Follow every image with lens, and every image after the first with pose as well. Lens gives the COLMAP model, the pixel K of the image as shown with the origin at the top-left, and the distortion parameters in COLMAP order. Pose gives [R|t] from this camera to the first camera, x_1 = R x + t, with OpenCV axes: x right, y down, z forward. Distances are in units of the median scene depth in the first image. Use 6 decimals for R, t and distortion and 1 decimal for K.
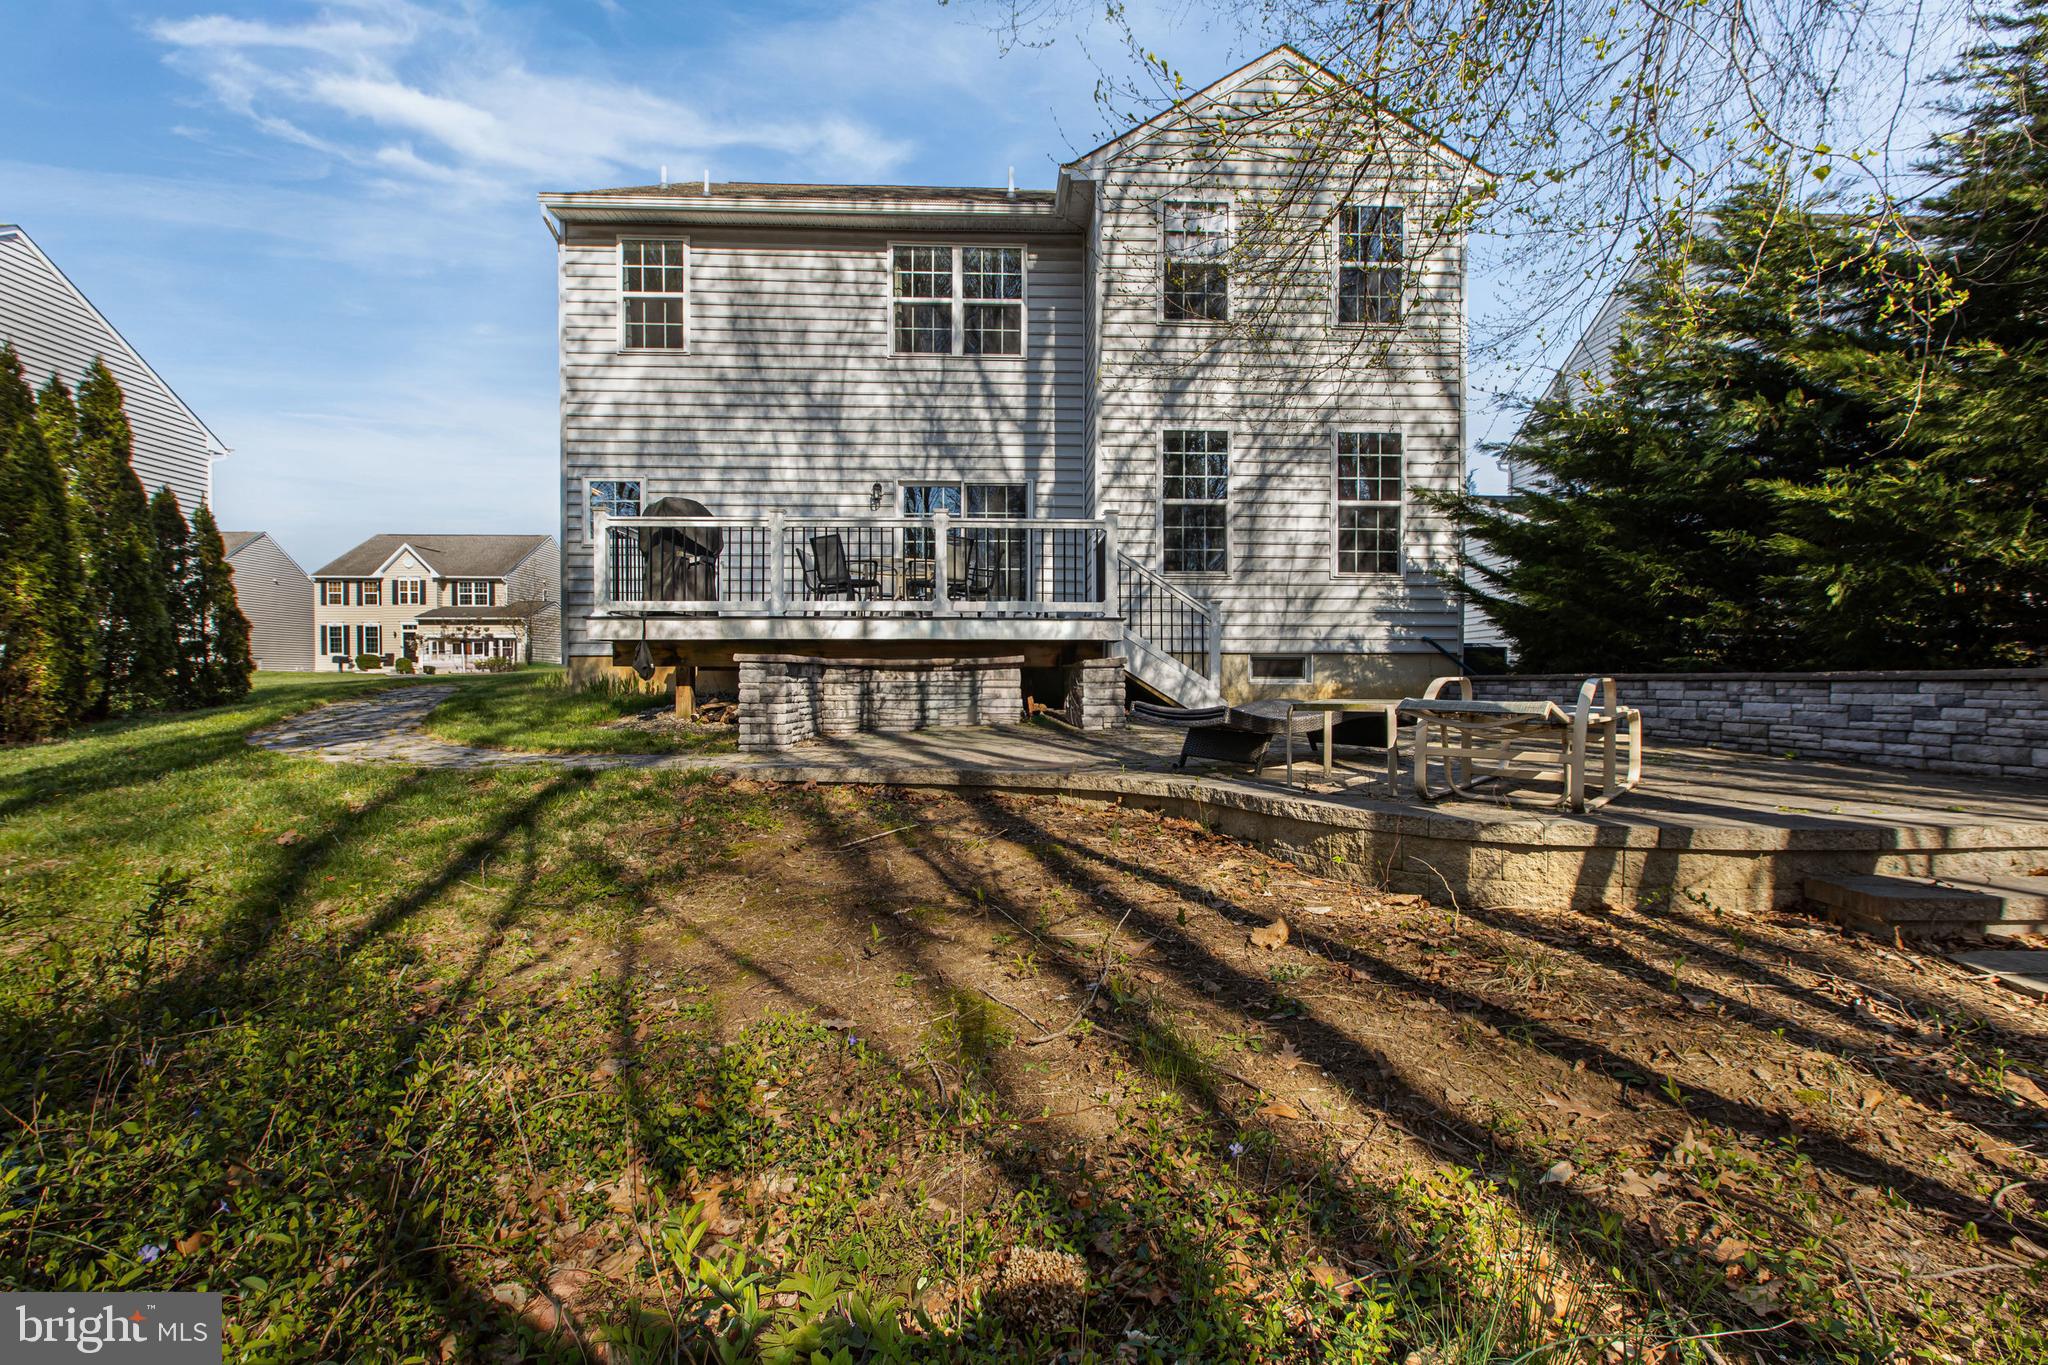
lens RADIAL K [[907.0, 0, 1022.5], [0, 907.0, 686.6], [0, 0, 1]] dist [-0.005643, 0.000616]
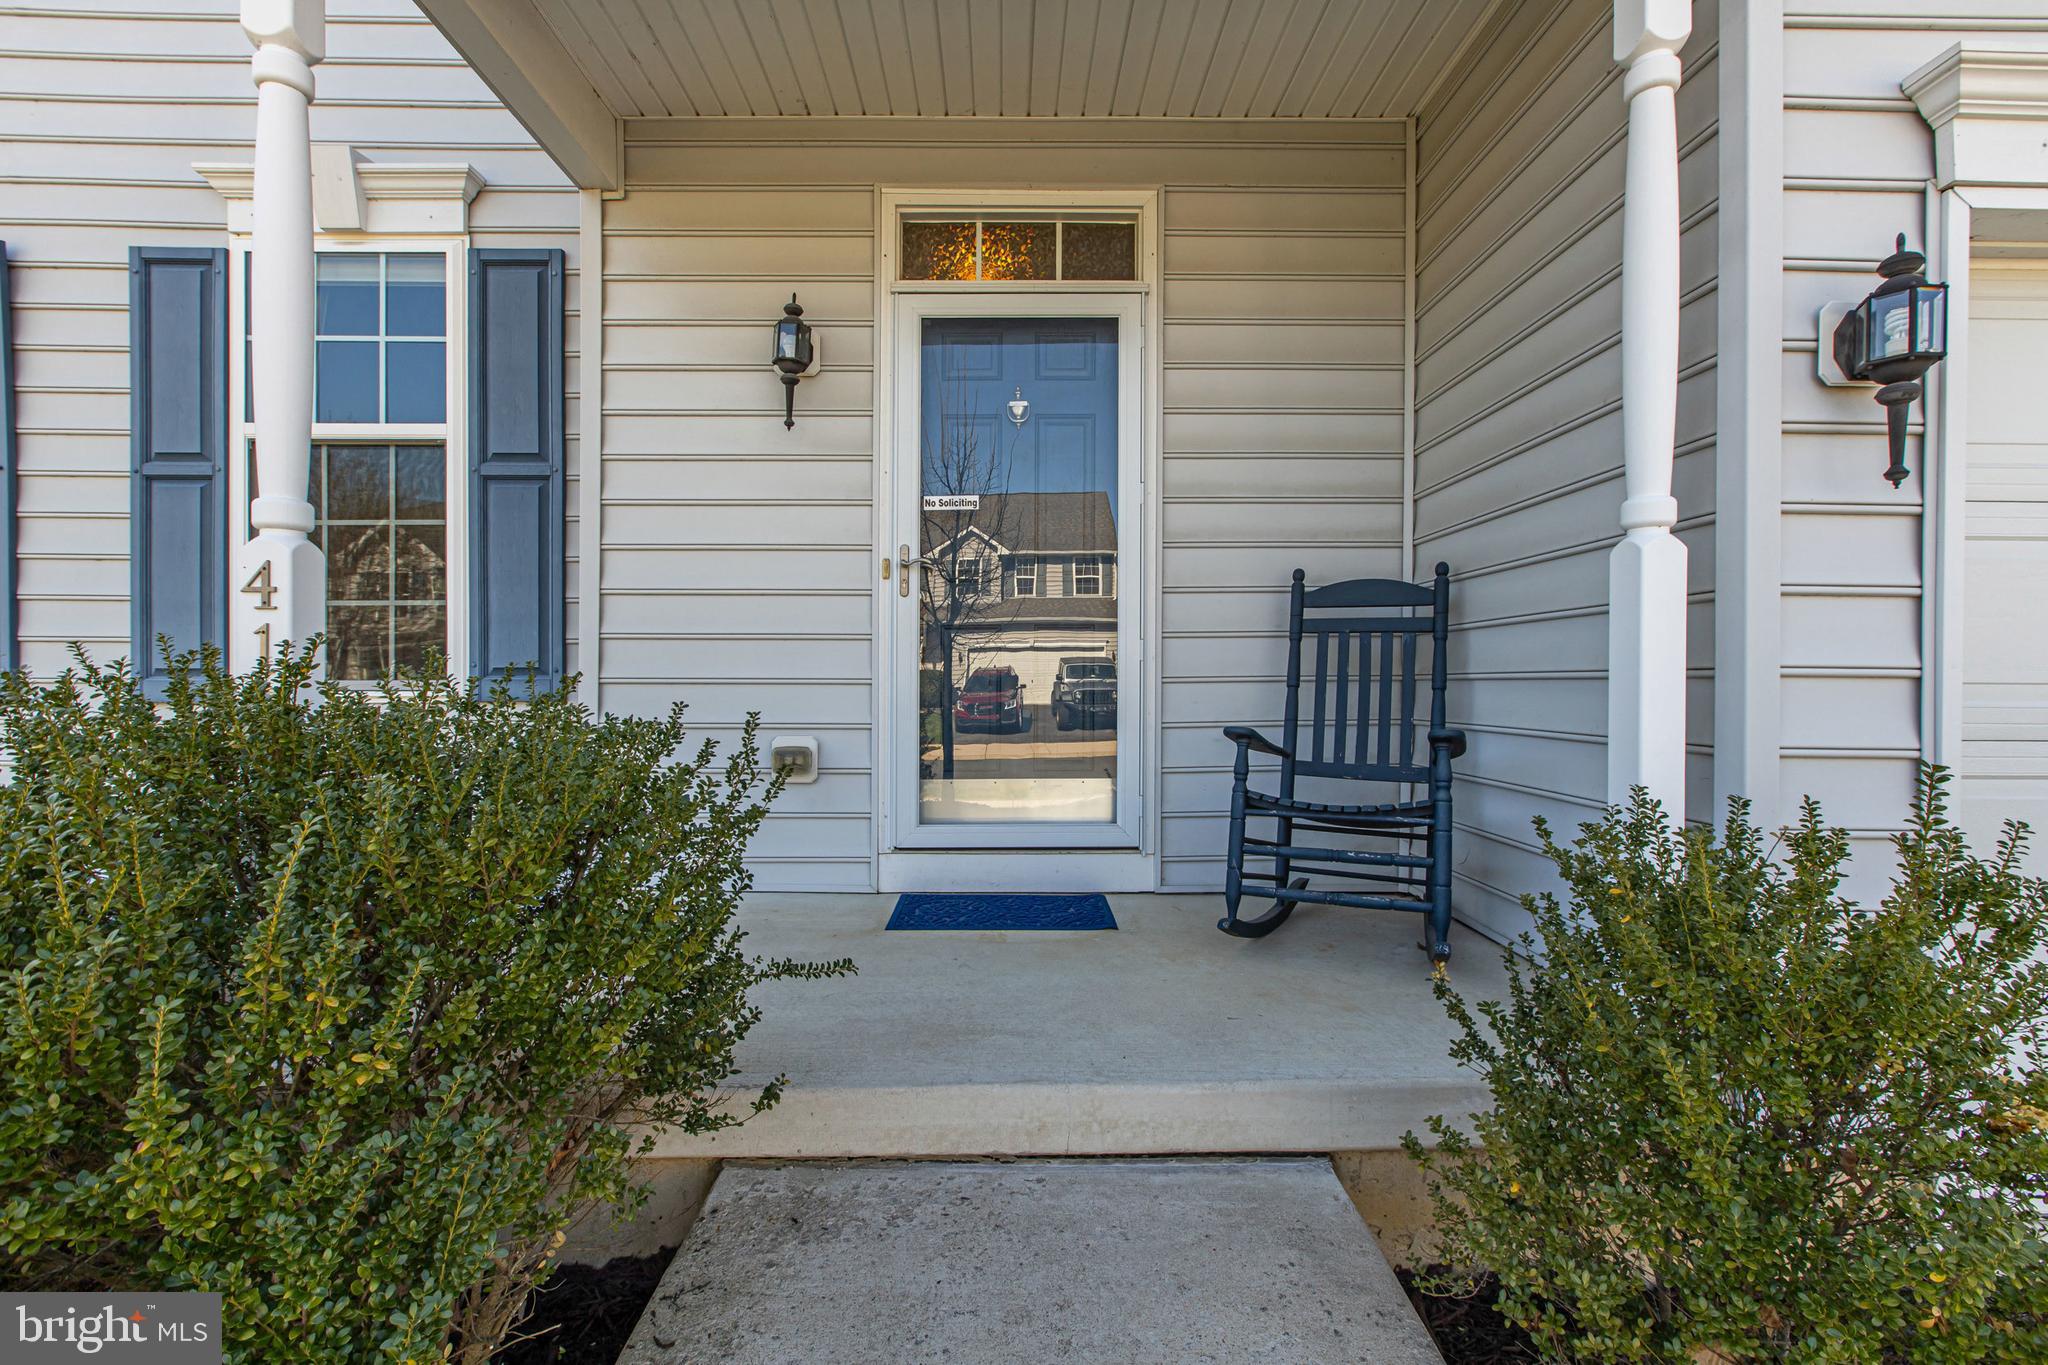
lens RADIAL K [[907.0, 0, 1038.2], [0, 907.0, 680.7], [0, 0, 1]] dist [-0.005643, 0.000616]
pose [[0.999966, -0.002307, -0.007865, -3.501788], [0.002285, 0.999993, -0.002853, -0.185806], [0.007872, 0.002835, 0.999965, 4.872807]]
